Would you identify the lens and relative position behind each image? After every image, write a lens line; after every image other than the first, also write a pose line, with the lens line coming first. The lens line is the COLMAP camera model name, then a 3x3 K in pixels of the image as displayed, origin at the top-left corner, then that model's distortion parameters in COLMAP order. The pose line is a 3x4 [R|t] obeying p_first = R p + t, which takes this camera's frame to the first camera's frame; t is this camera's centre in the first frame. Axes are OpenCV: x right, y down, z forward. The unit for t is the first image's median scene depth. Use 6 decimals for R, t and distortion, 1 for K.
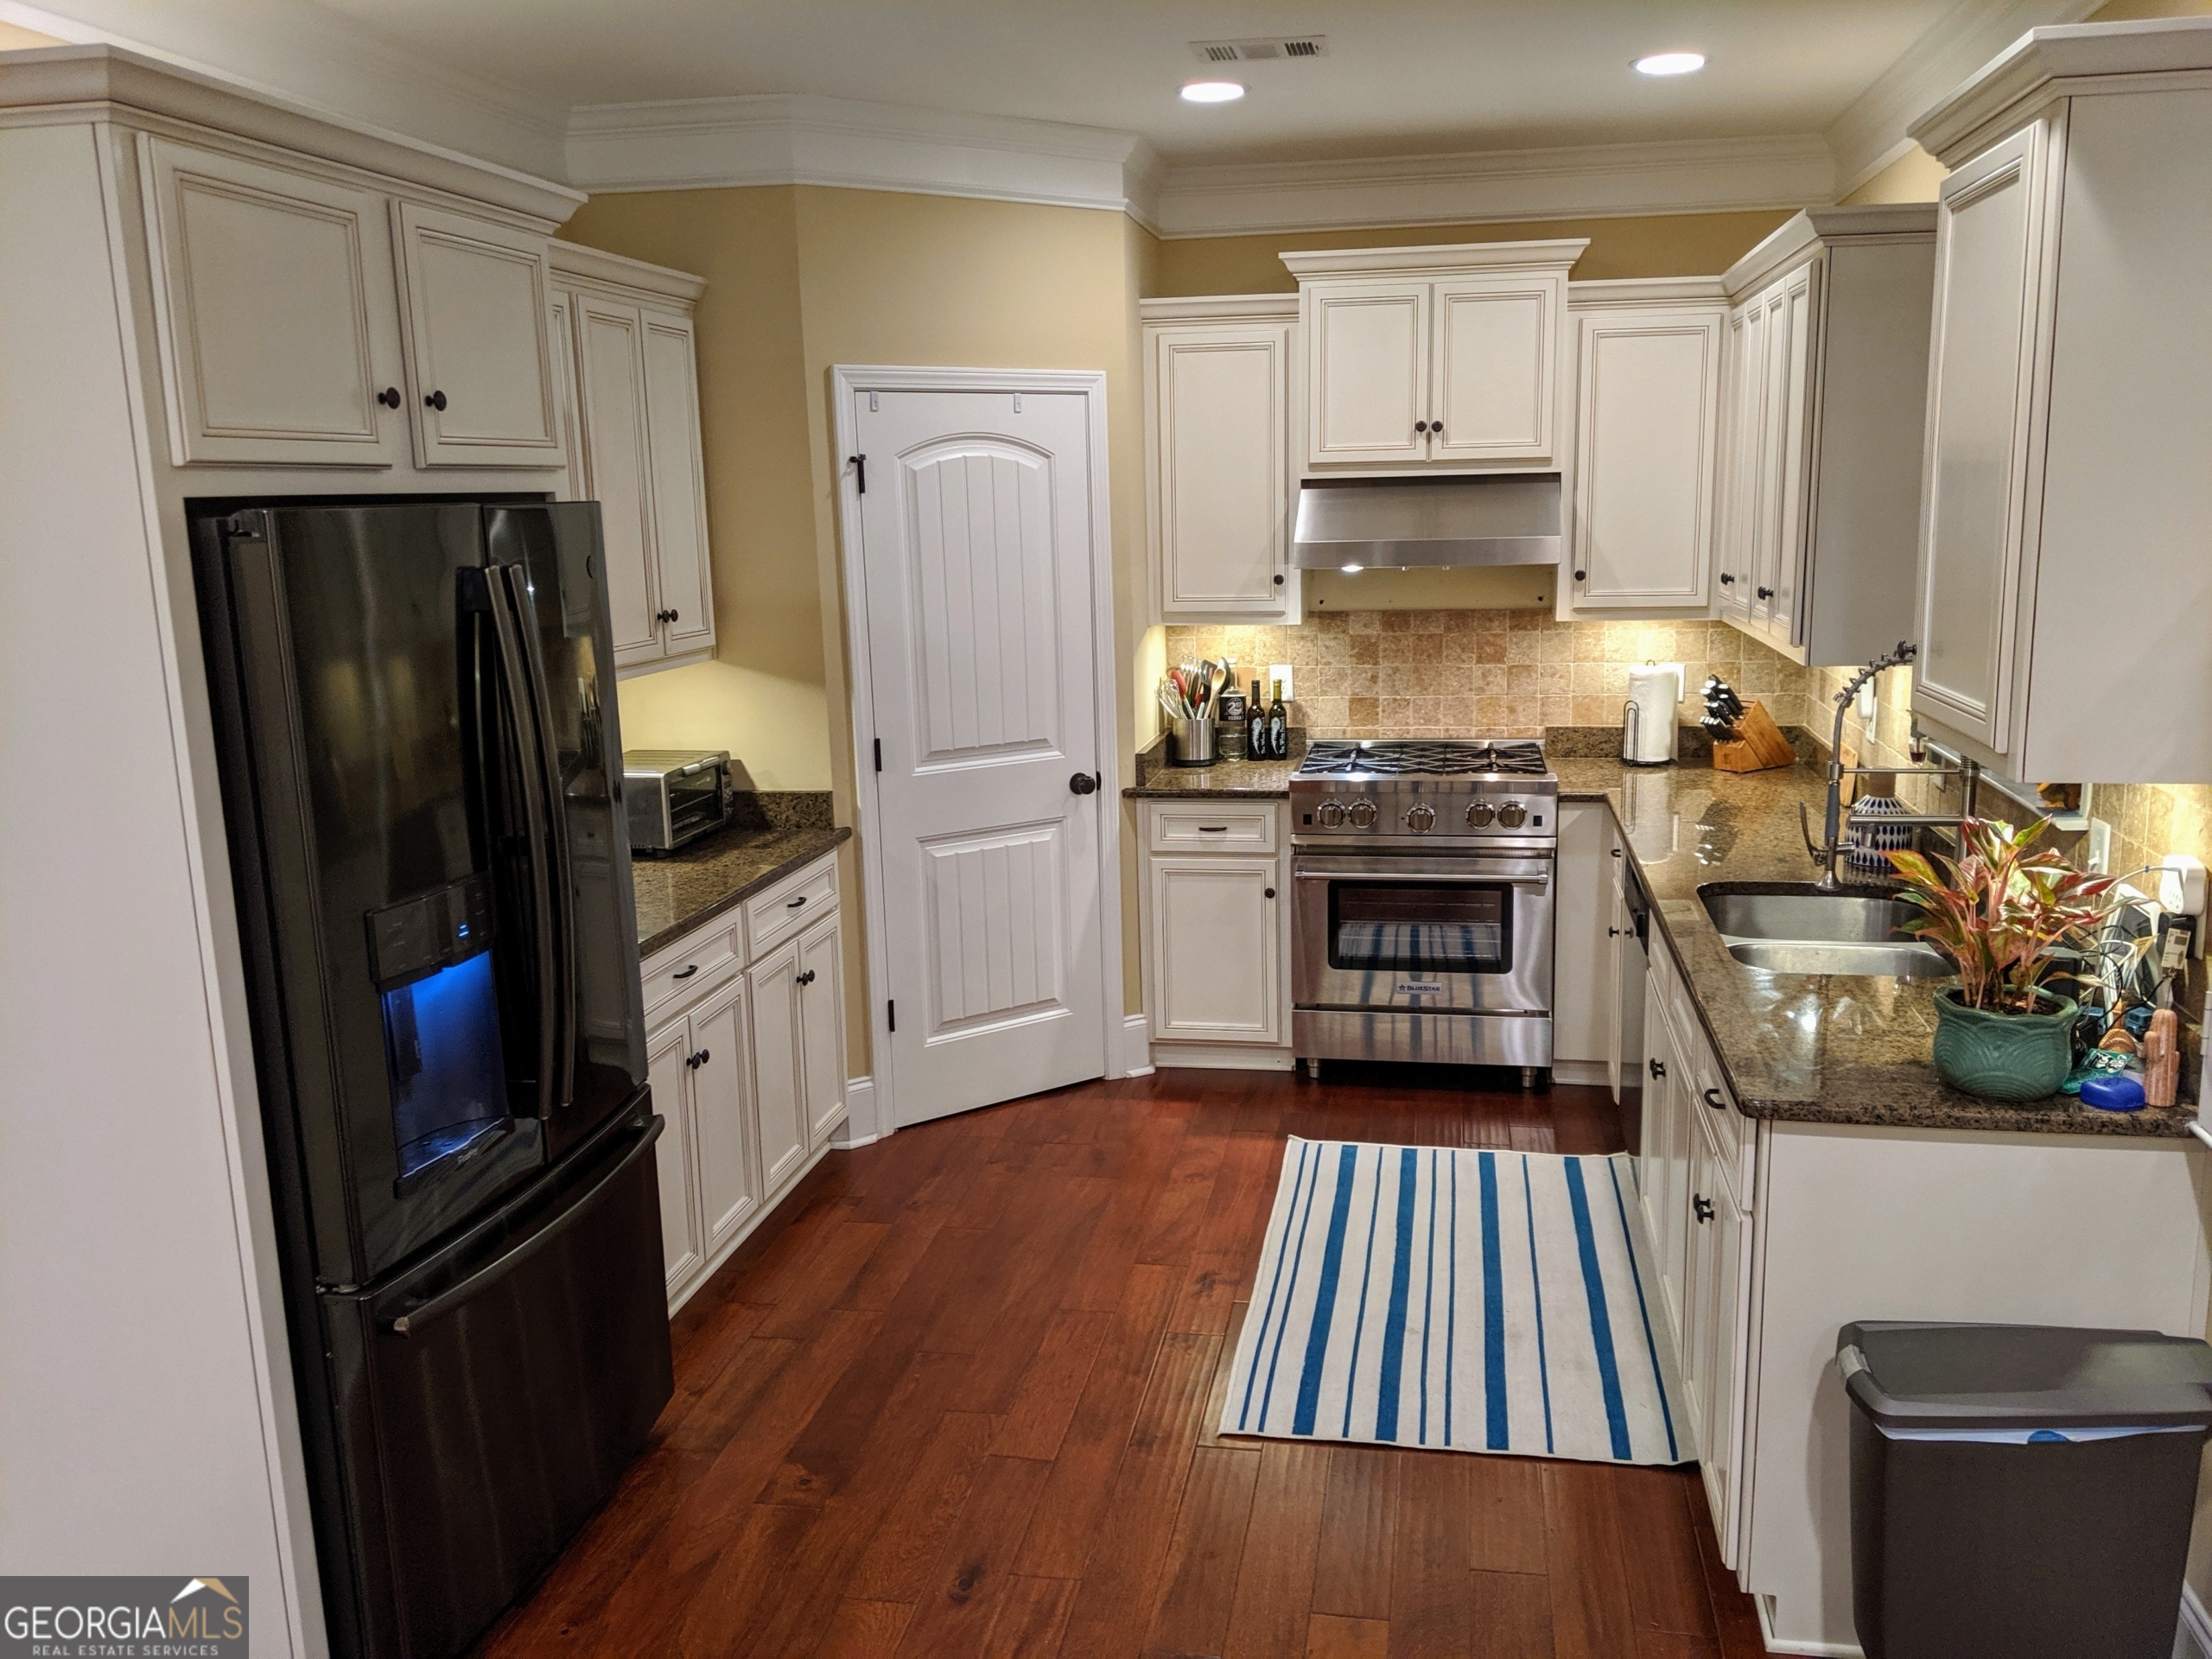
lens RADIAL K [[1722.8, 0, 1106.0], [0, 1722.8, 829.5], [0, 0, 1]] dist [0.109600, -0.161479]
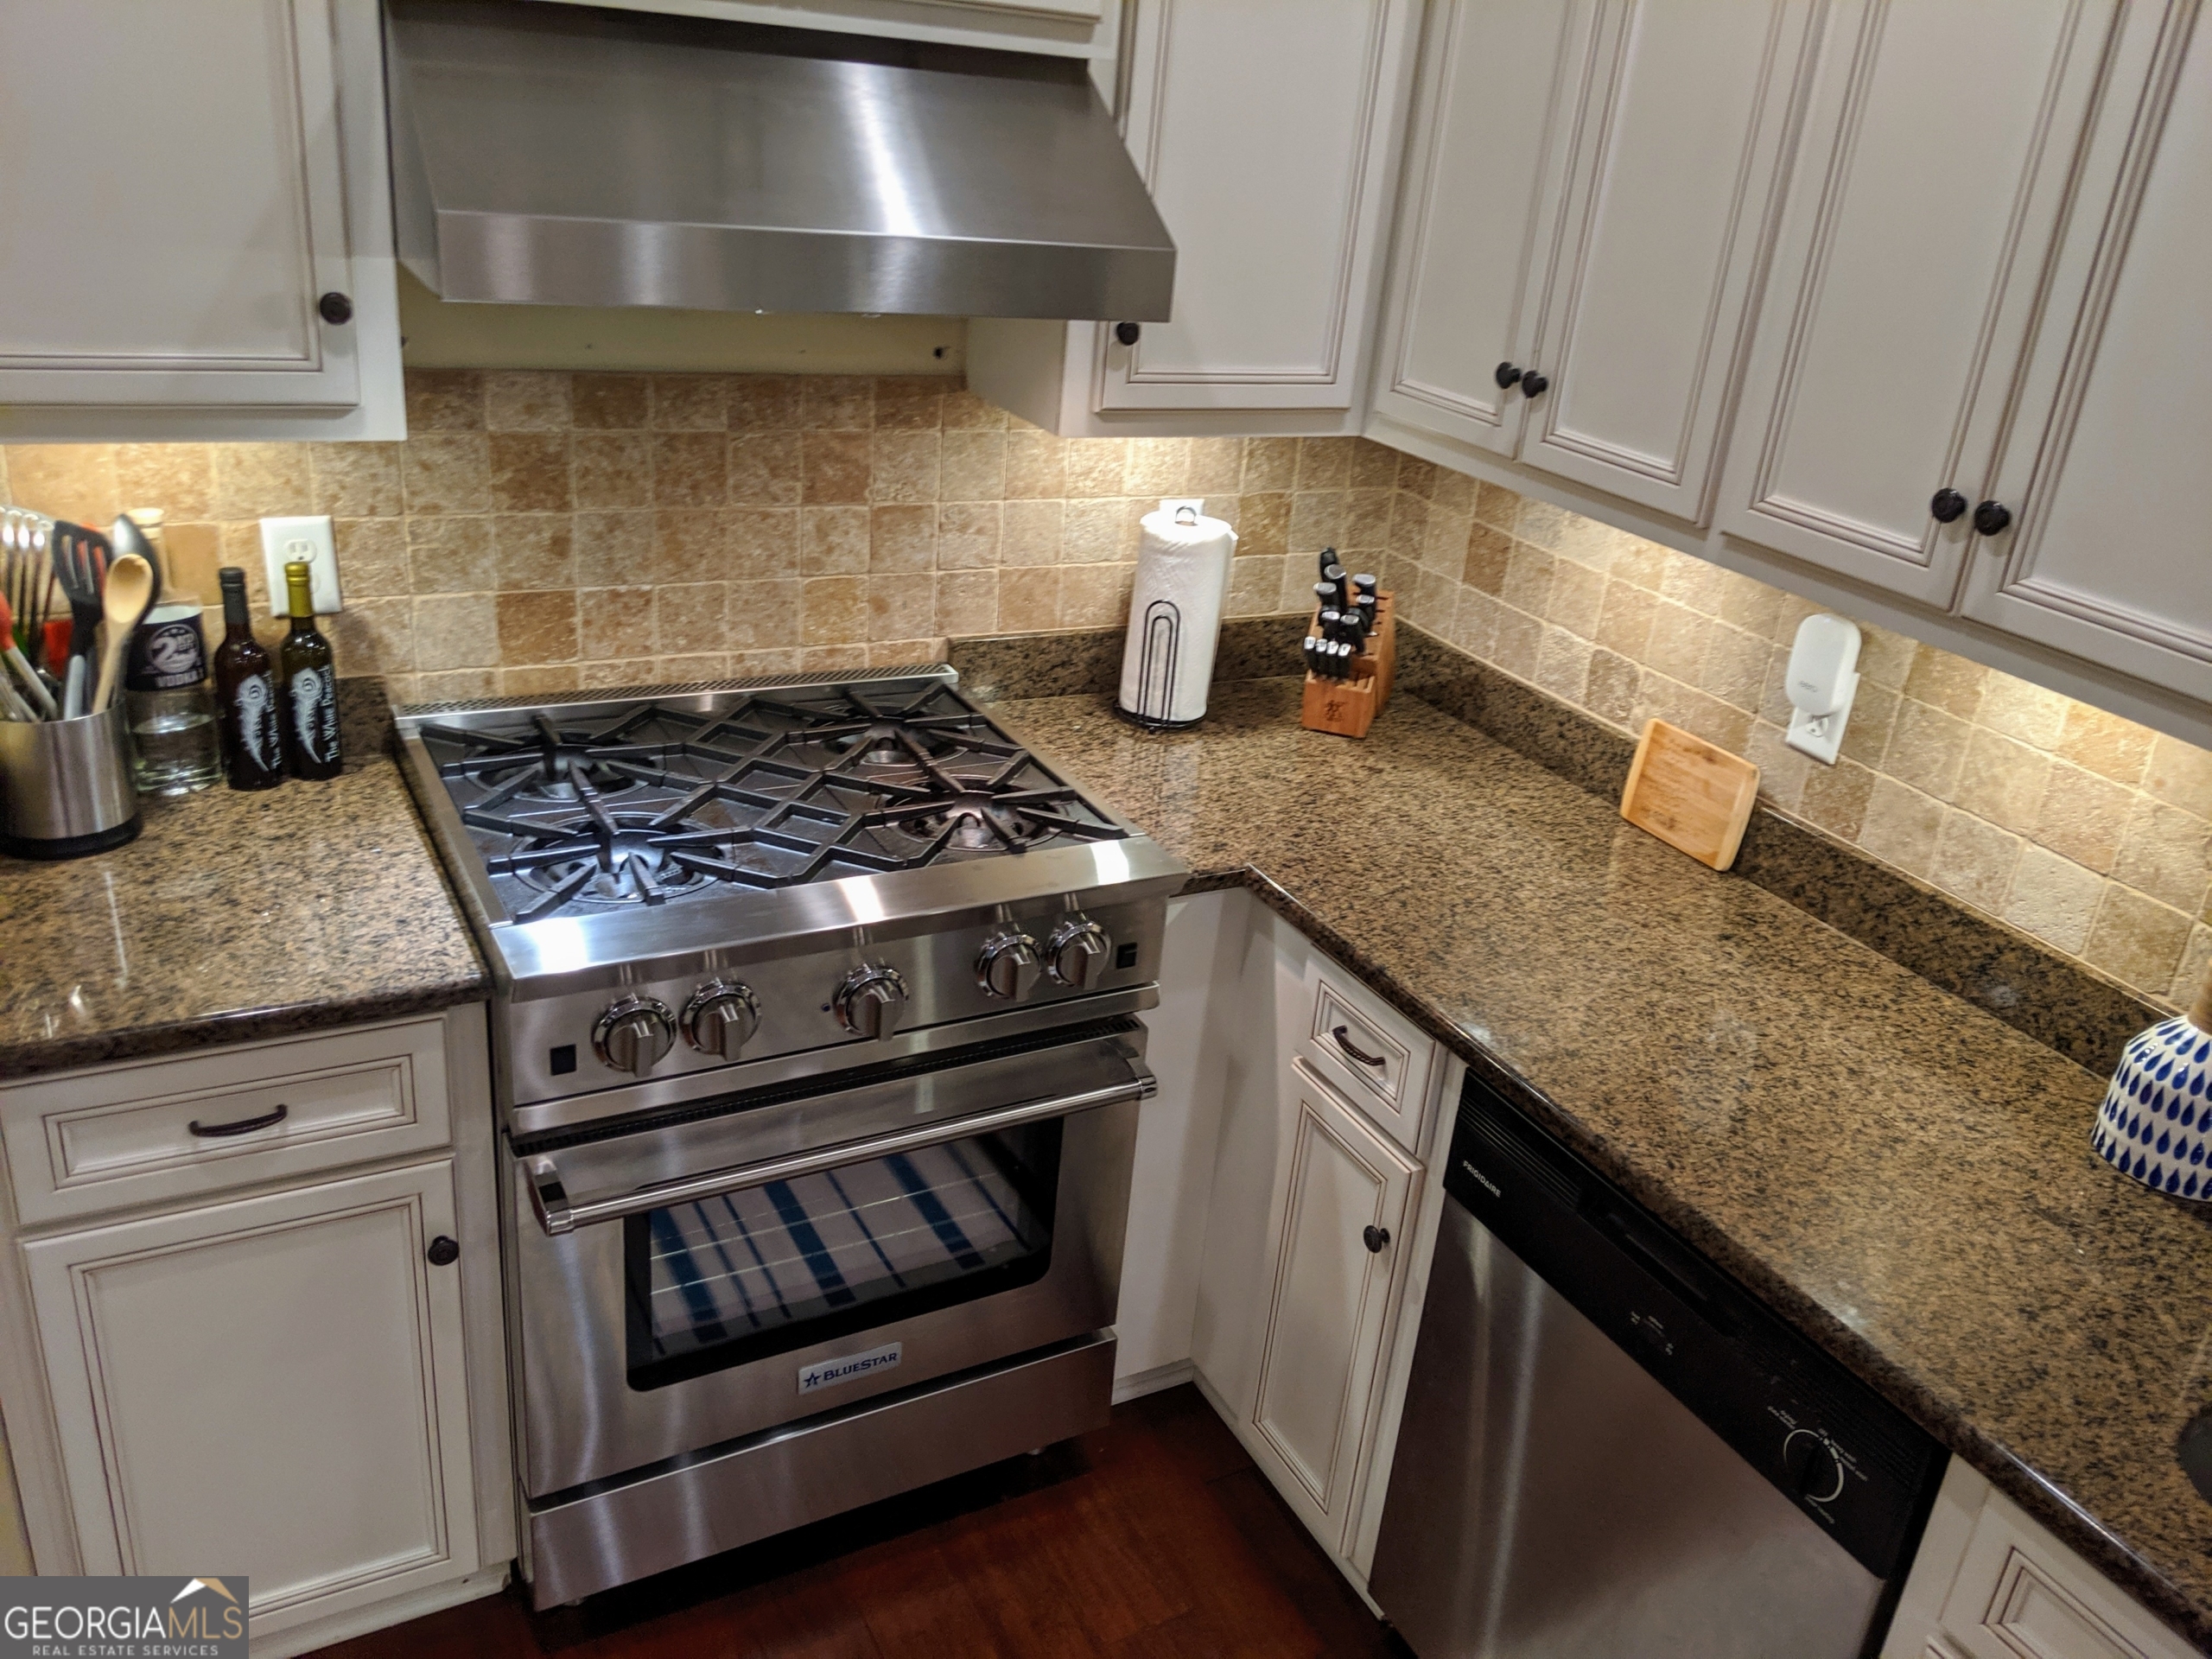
lens RADIAL K [[1722.8, 0, 1106.0], [0, 1722.8, 829.5], [0, 0, 1]] dist [0.109600, -0.161479]
pose [[0.765200, -0.171939, 0.620408, -0.007083], [0.011023, 0.967034, 0.254407, -0.125692], [-0.643699, -0.187833, 0.741870, 0.620327]]
